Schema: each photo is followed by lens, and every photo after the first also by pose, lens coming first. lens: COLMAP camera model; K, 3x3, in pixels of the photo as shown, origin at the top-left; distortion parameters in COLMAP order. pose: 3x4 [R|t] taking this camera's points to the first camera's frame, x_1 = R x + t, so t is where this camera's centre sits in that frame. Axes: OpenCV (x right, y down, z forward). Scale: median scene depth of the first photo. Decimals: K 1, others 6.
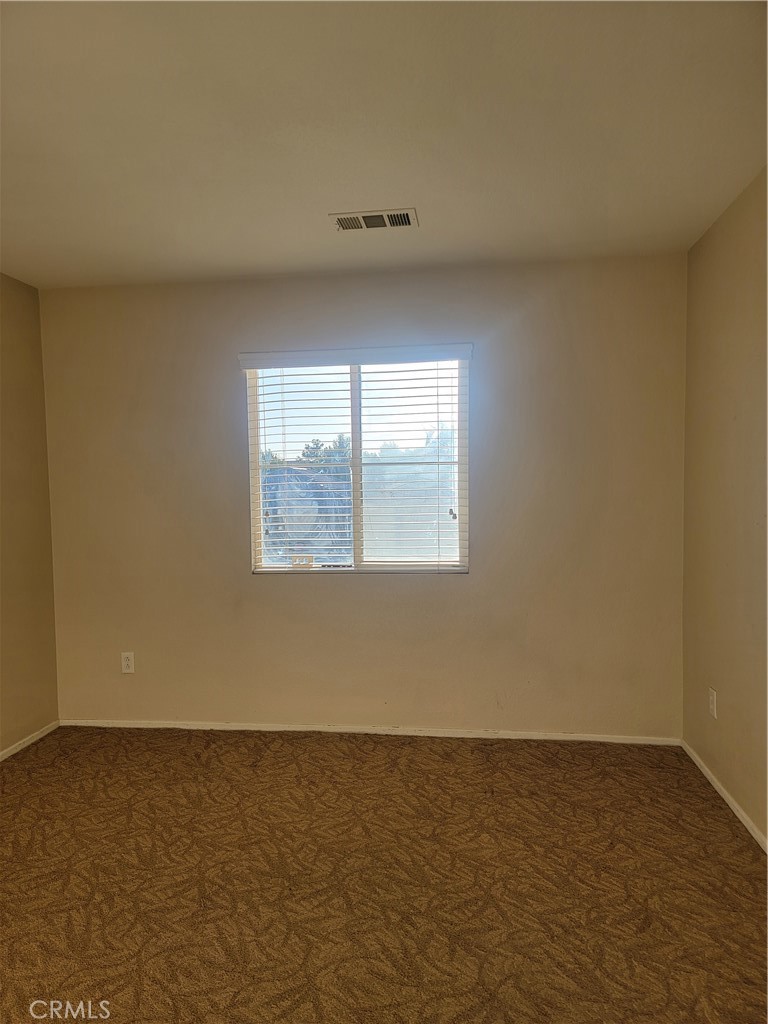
lens RADIAL K [[708.0, 0, 384.4], [0, 708.0, 538.5], [0, 0, 1]] dist [0.091335, -0.073788]
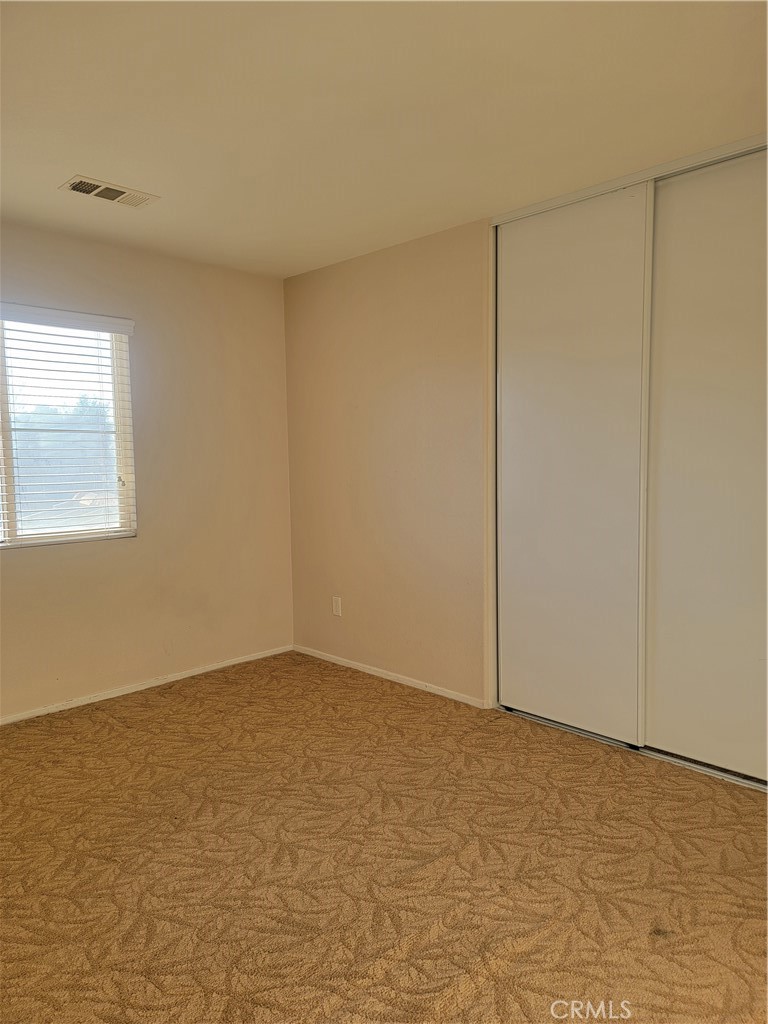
lens RADIAL K [[708.0, 0, 384.4], [0, 708.0, 538.5], [0, 0, 1]] dist [0.091335, -0.073788]
pose [[0.605449, -0.086470, 0.791173, -0.526345], [0.064549, 0.996141, 0.059475, 0.012137], [-0.793262, 0.015060, 0.608694, 0.051529]]
